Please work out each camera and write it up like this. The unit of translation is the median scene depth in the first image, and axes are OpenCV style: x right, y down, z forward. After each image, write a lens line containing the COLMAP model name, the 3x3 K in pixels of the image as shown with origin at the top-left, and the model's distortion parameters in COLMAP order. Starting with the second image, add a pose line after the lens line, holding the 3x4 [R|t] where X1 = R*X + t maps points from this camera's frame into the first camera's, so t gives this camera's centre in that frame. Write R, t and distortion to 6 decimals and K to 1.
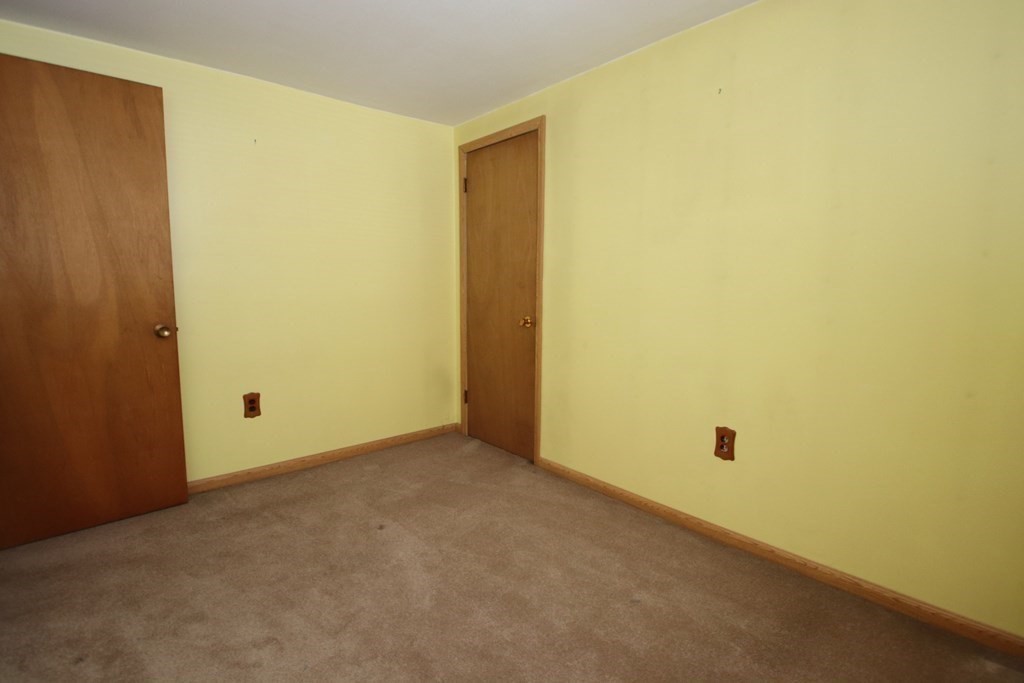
lens RADIAL K [[483.7, 0, 499.7], [0, 483.7, 336.1], [0, 0, 1]] dist [0.022742, -0.033055]
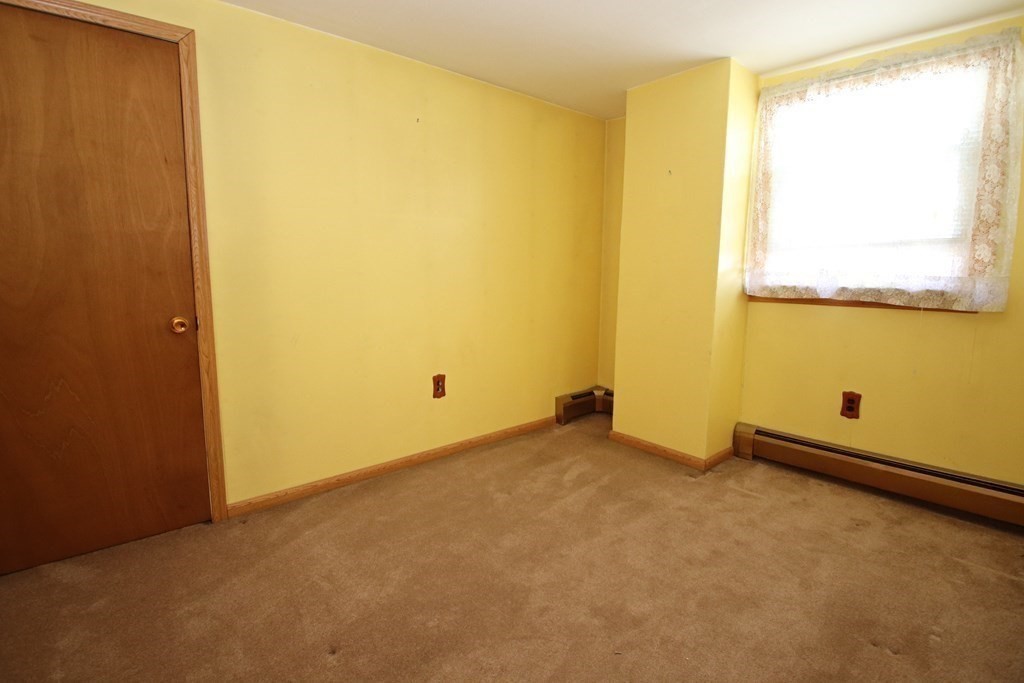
lens RADIAL K [[483.7, 0, 499.7], [0, 483.7, 336.1], [0, 0, 1]] dist [0.022742, -0.033055]
pose [[0.006363, -0.135996, 0.990689, -0.650818], [0.103597, 0.985468, 0.134614, -0.064287], [-0.994599, 0.101776, 0.020360, 0.582597]]
